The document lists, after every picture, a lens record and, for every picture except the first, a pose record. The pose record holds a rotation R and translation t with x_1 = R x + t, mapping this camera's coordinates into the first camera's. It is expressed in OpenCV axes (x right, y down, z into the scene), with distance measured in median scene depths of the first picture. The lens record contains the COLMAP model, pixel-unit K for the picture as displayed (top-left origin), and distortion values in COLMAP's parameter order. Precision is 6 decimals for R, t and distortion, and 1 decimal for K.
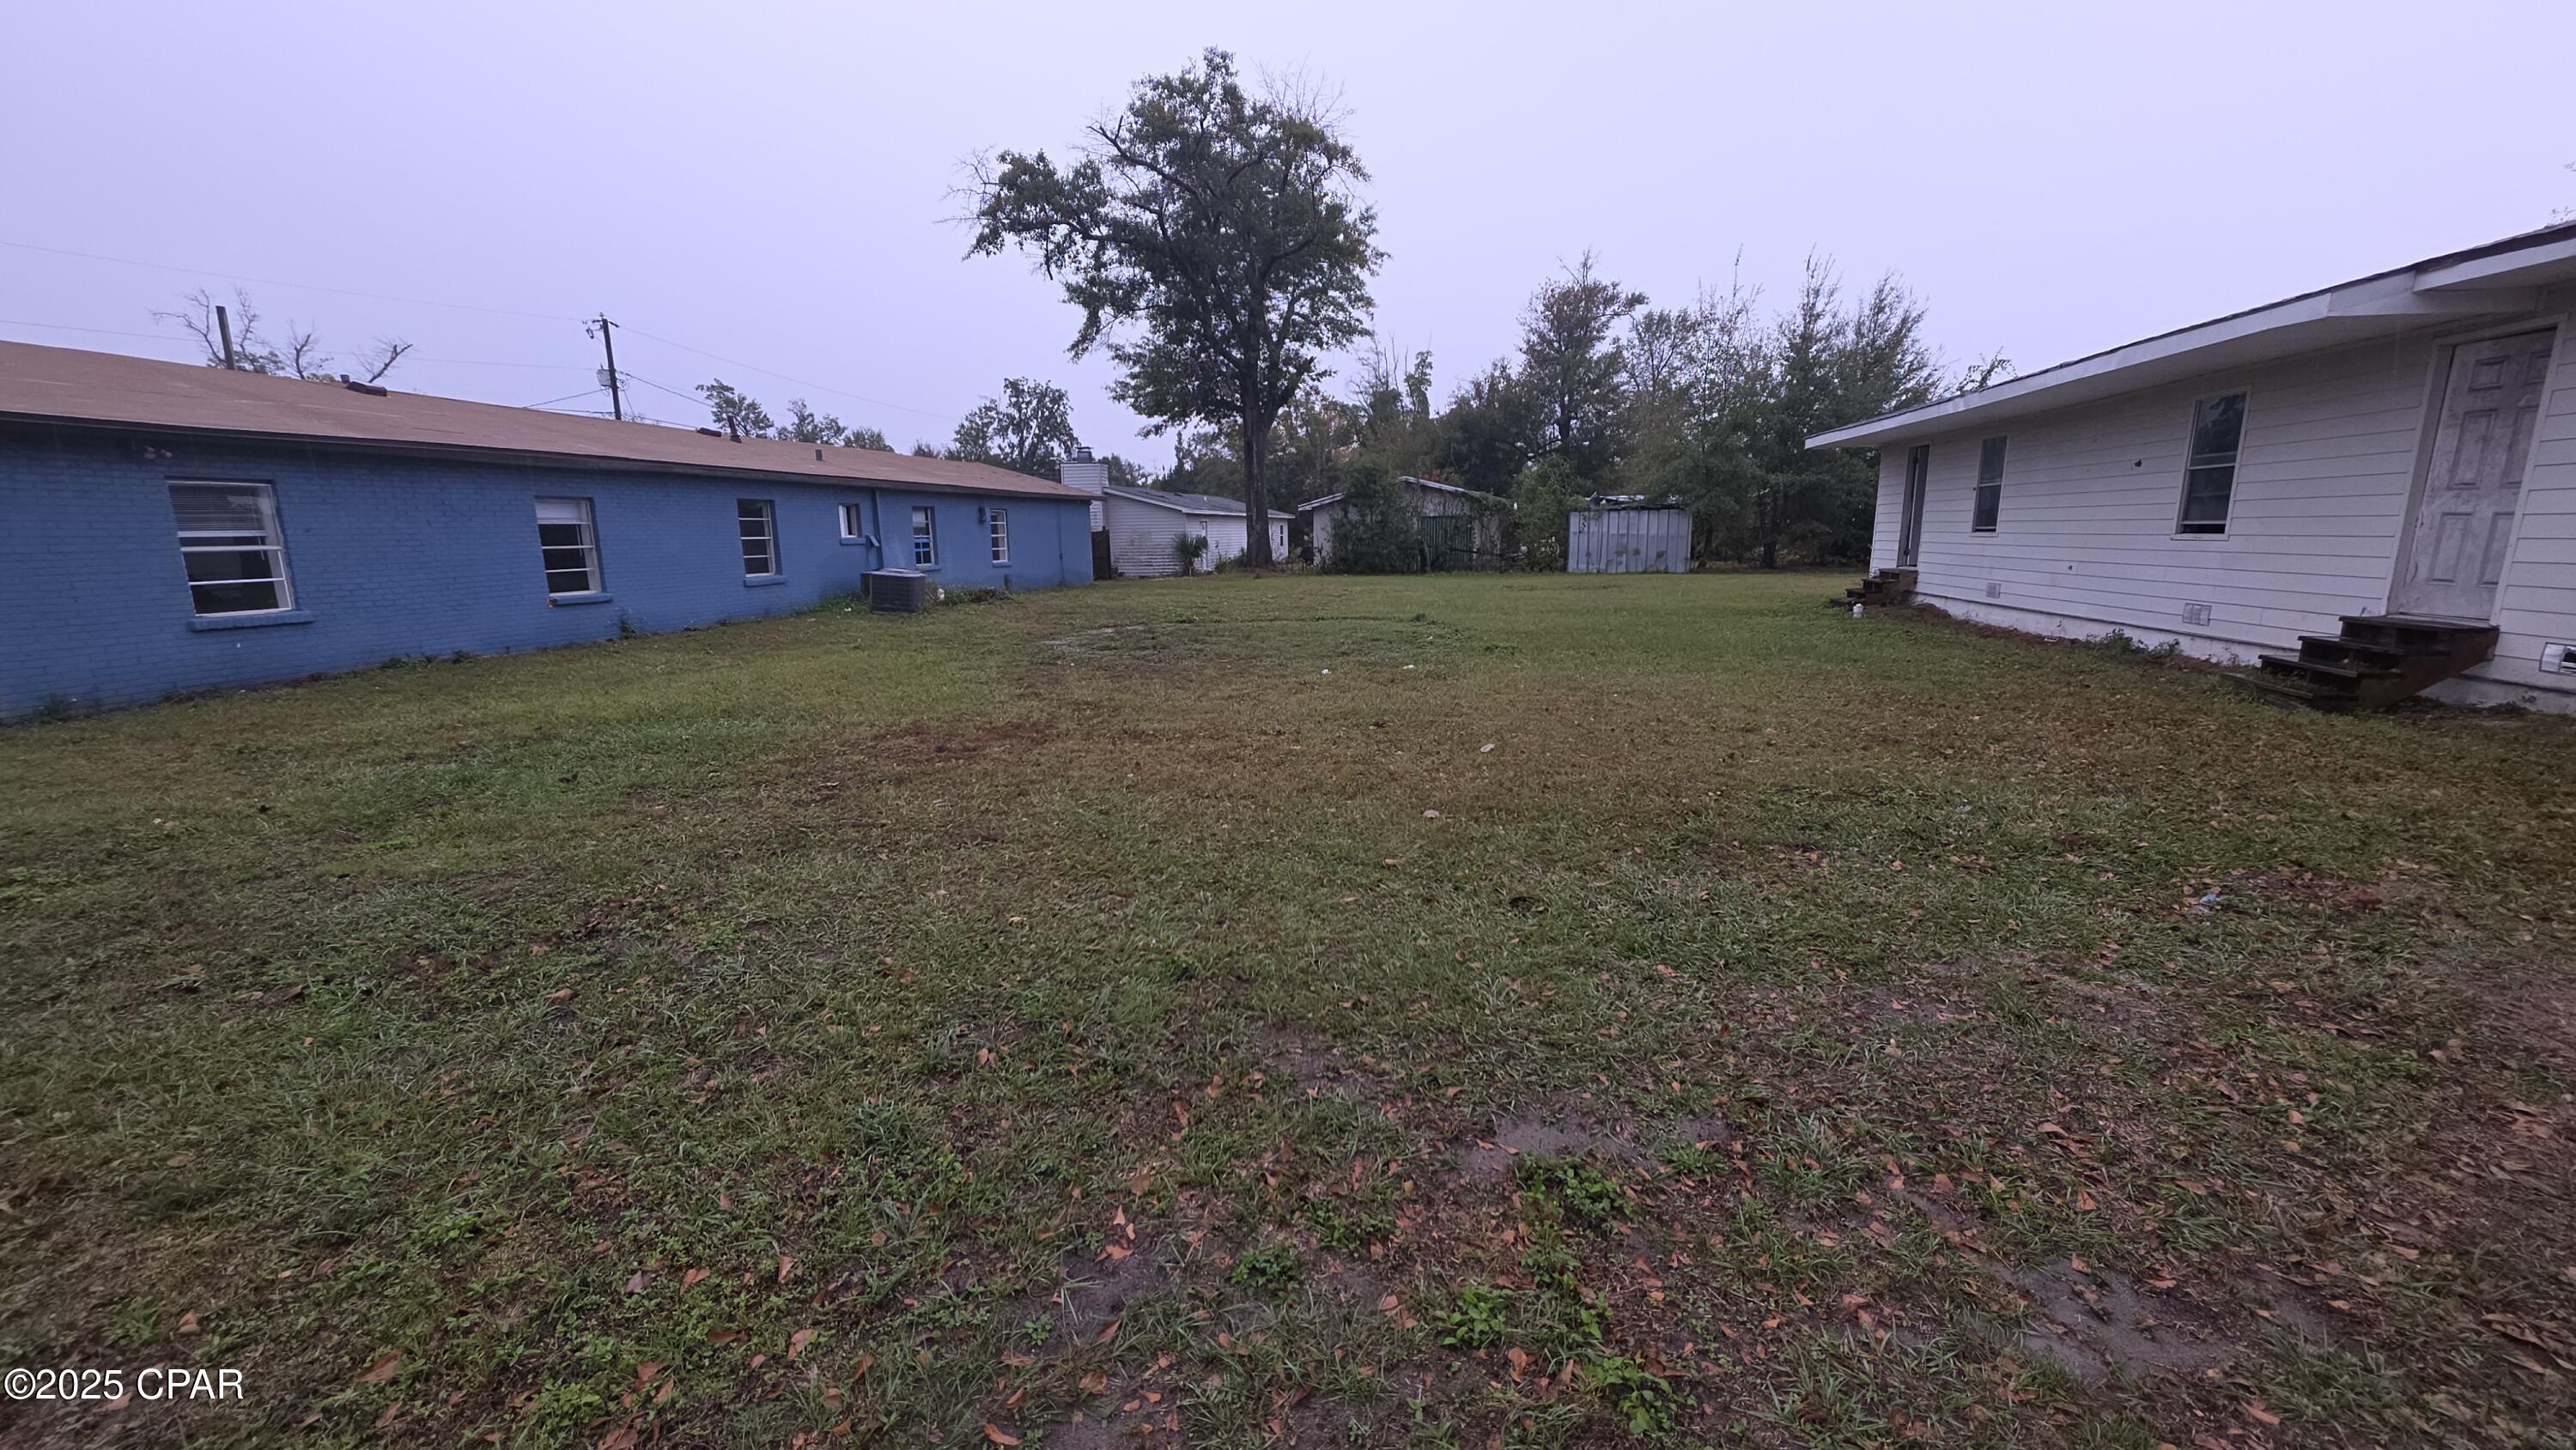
lens RADIAL K [[1010.3, 0, 1275.4], [0, 1010.3, 732.9], [0, 0, 1]] dist [0.000721, 0.000084]
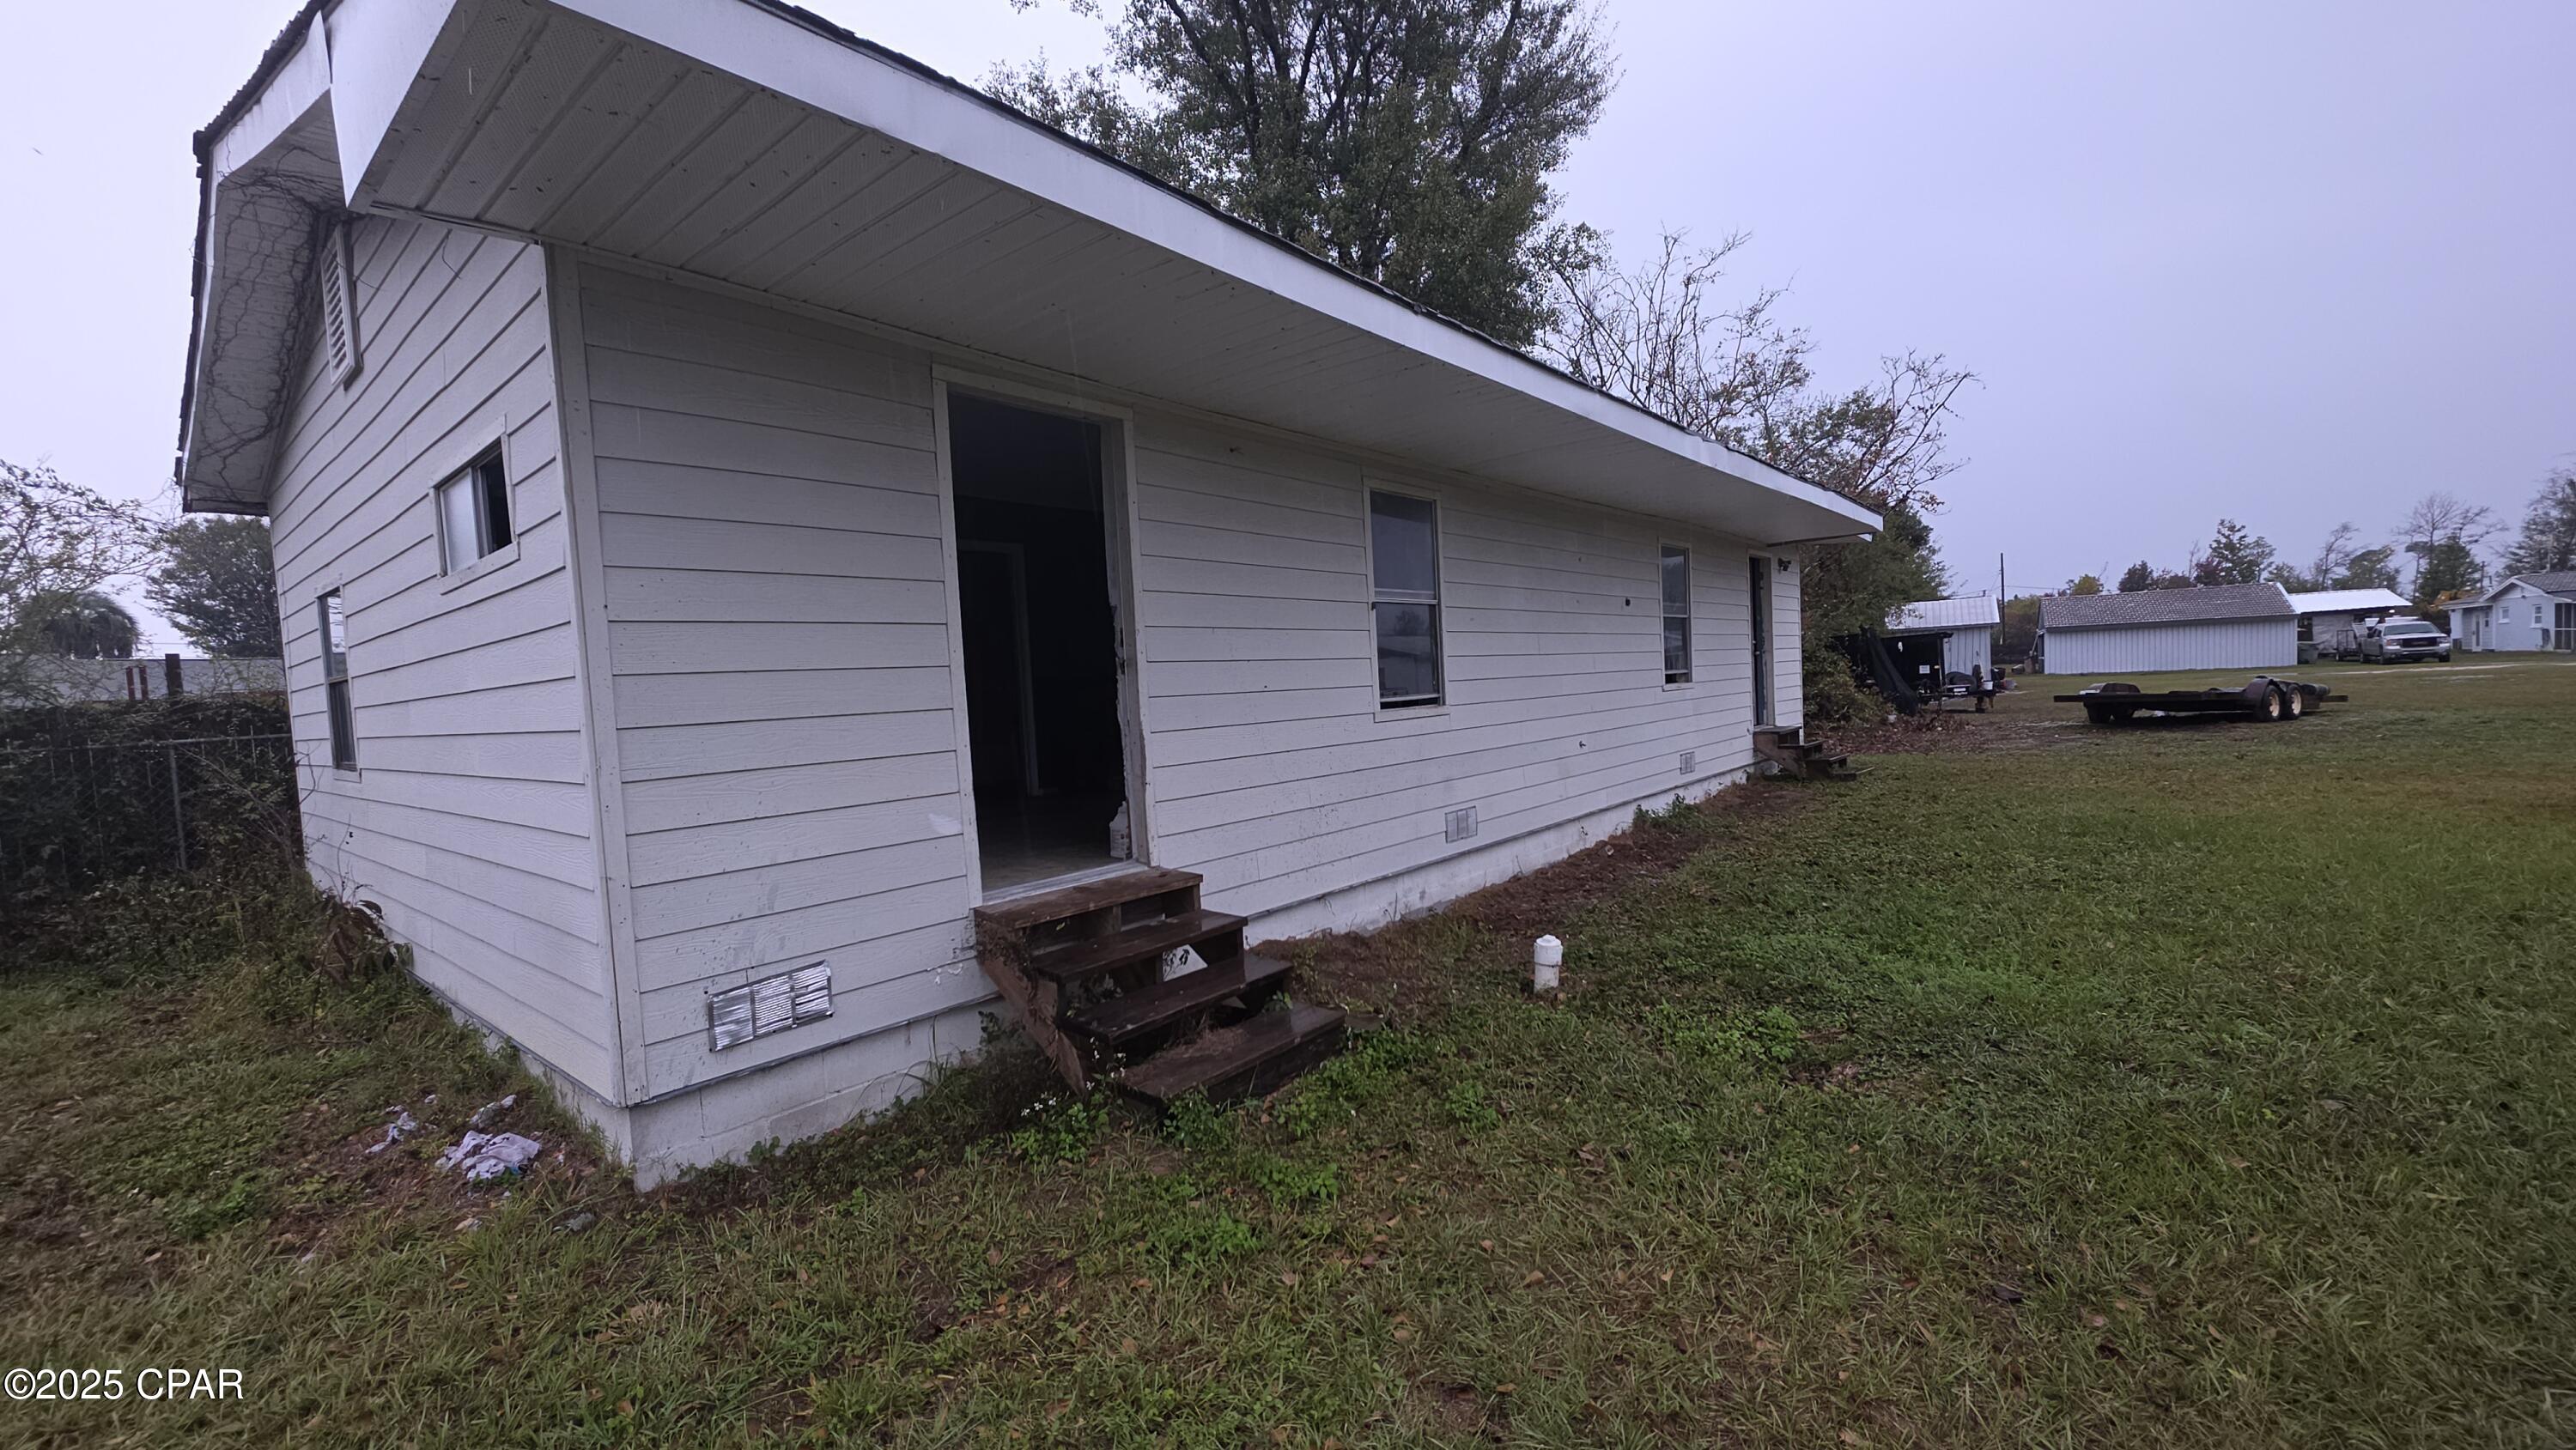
lens RADIAL K [[1031.7, 0, 1287.9], [0, 1031.7, 766.6], [0, 0, 1]] dist [-0.000011, -0.000029]
pose [[-0.880392, 0.049965, 0.471607, 0.560441], [0.175302, 0.958288, 0.225727, -0.293707], [-0.440657, 0.281402, -0.852429, 1.457877]]
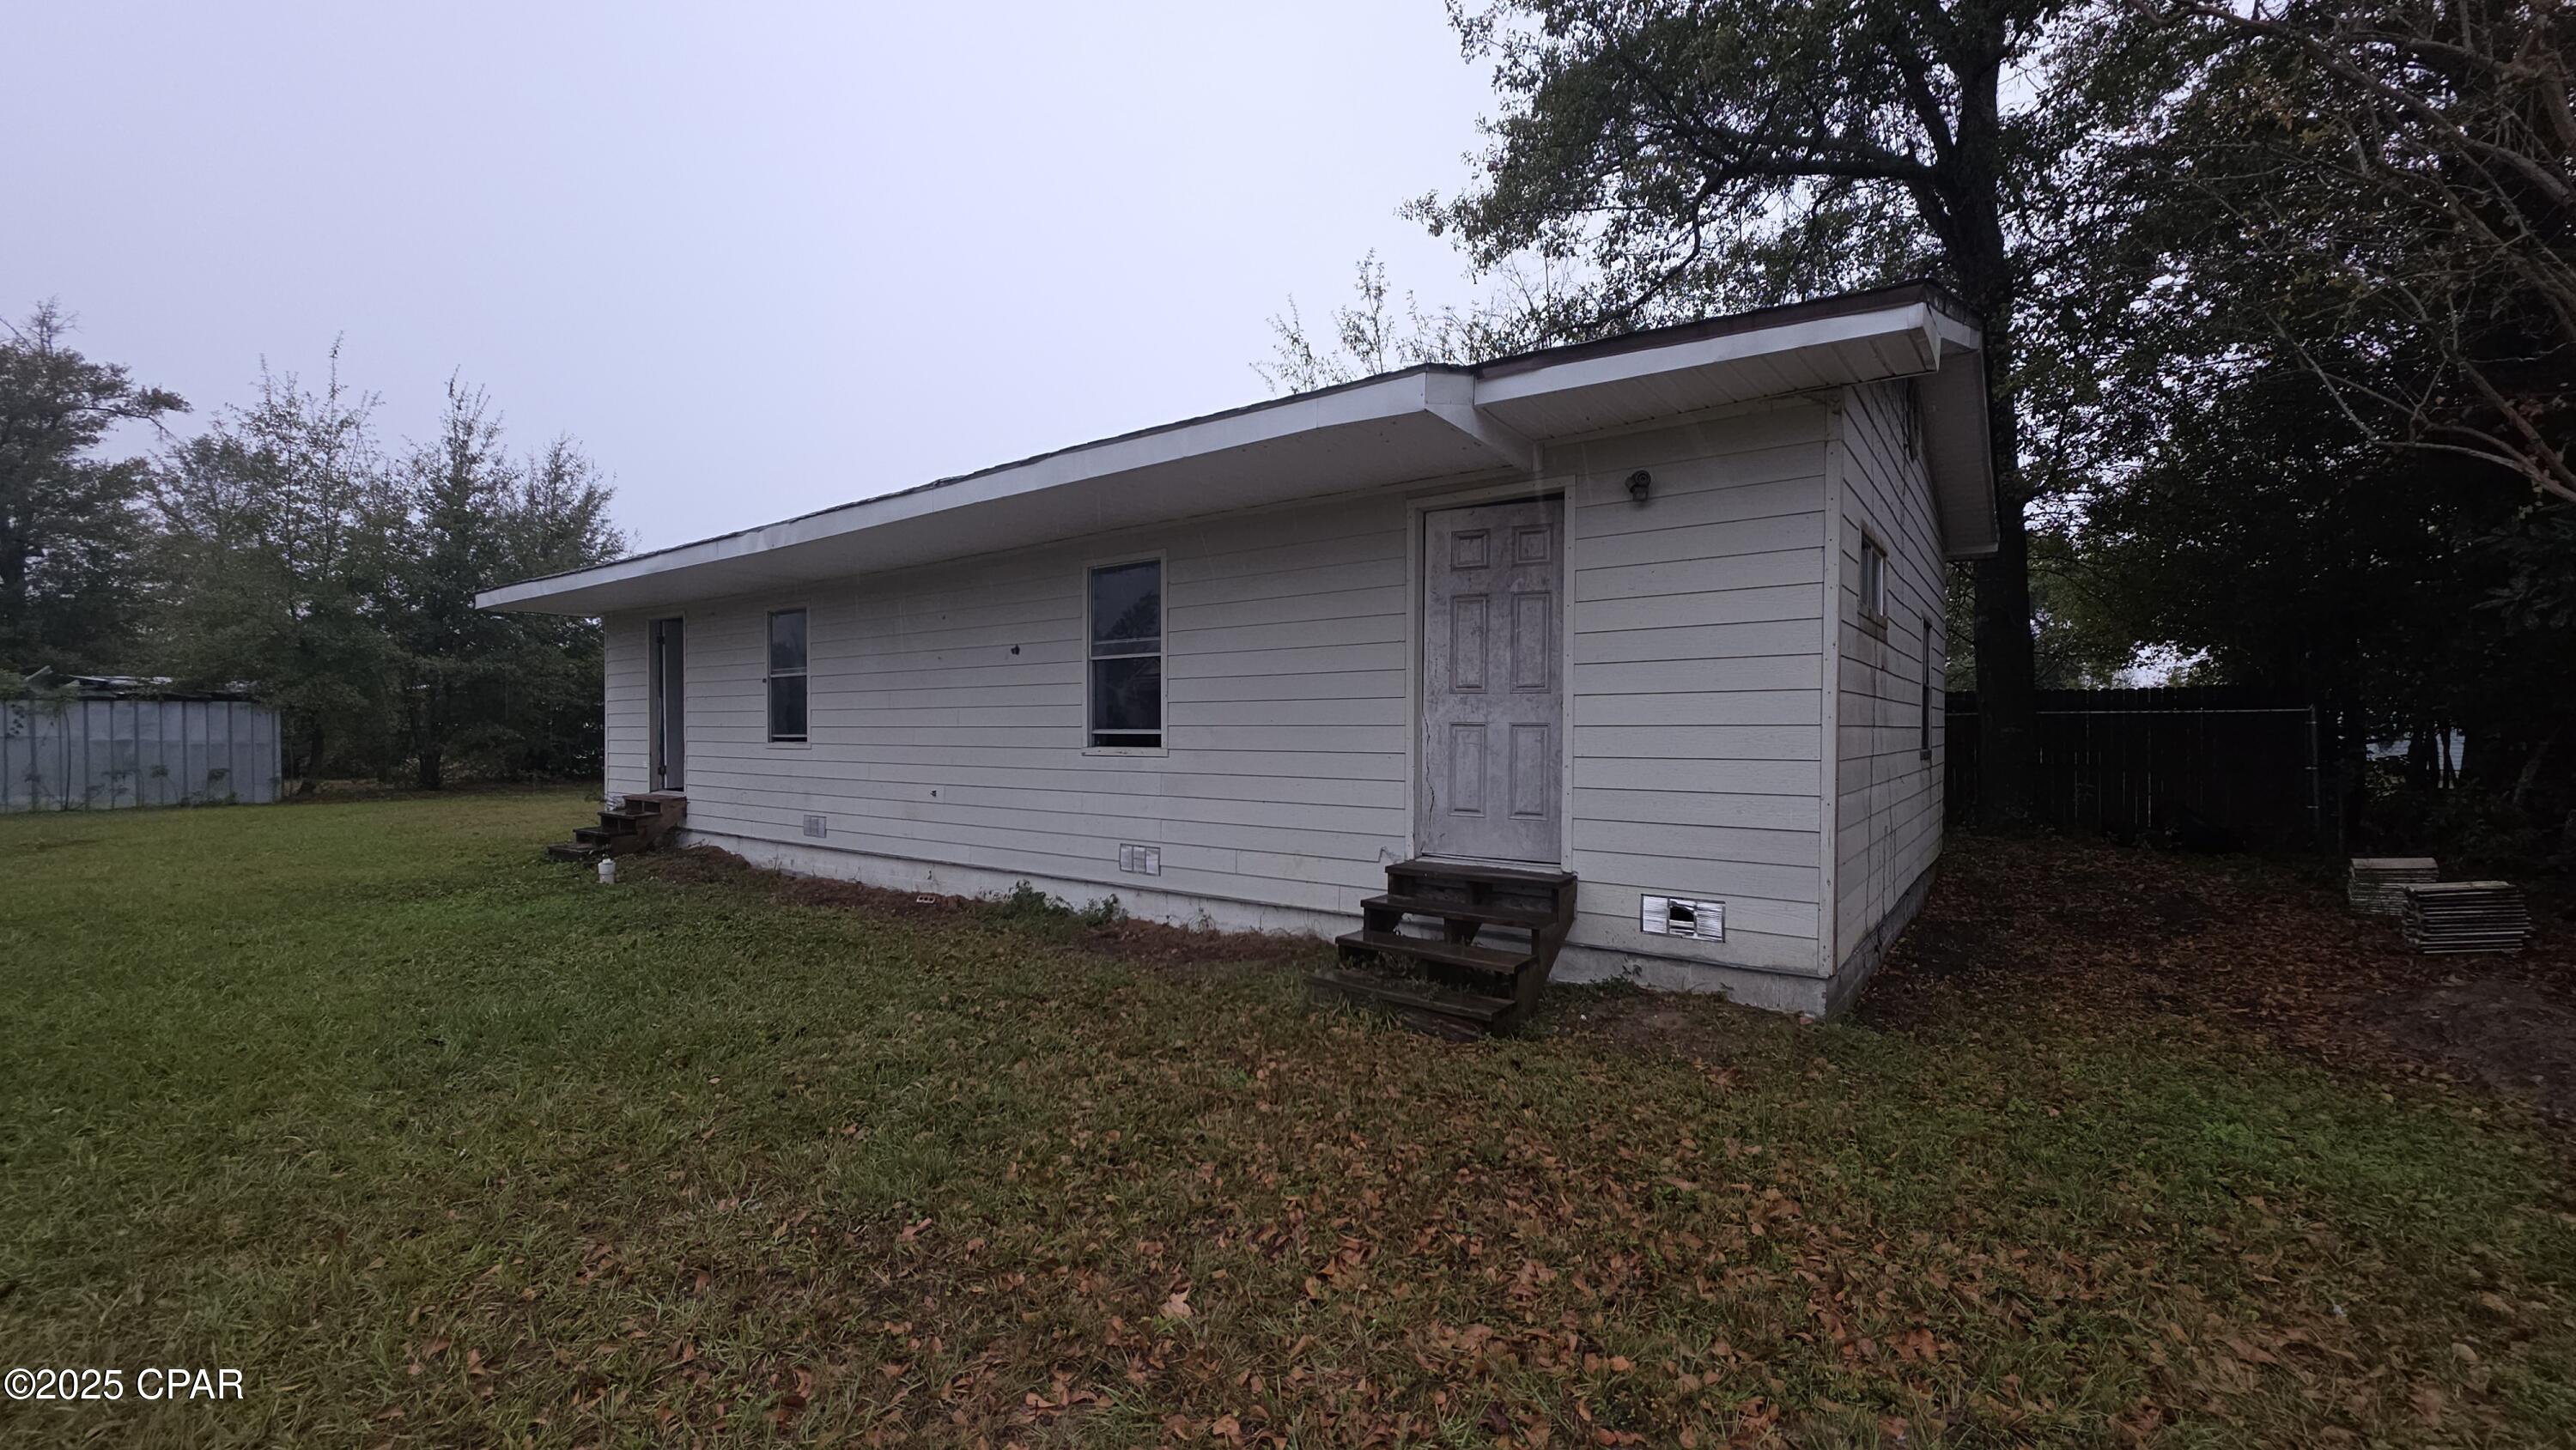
lens RADIAL K [[1010.3, 0, 1275.4], [0, 1010.3, 732.9], [0, 0, 1]] dist [0.000721, 0.000084]
pose [[0.415130, 0.009326, 0.909714, 0.221792], [0.172857, 0.980923, -0.088936, -0.089690], [-0.893190, 0.194170, 0.405599, 0.439897]]
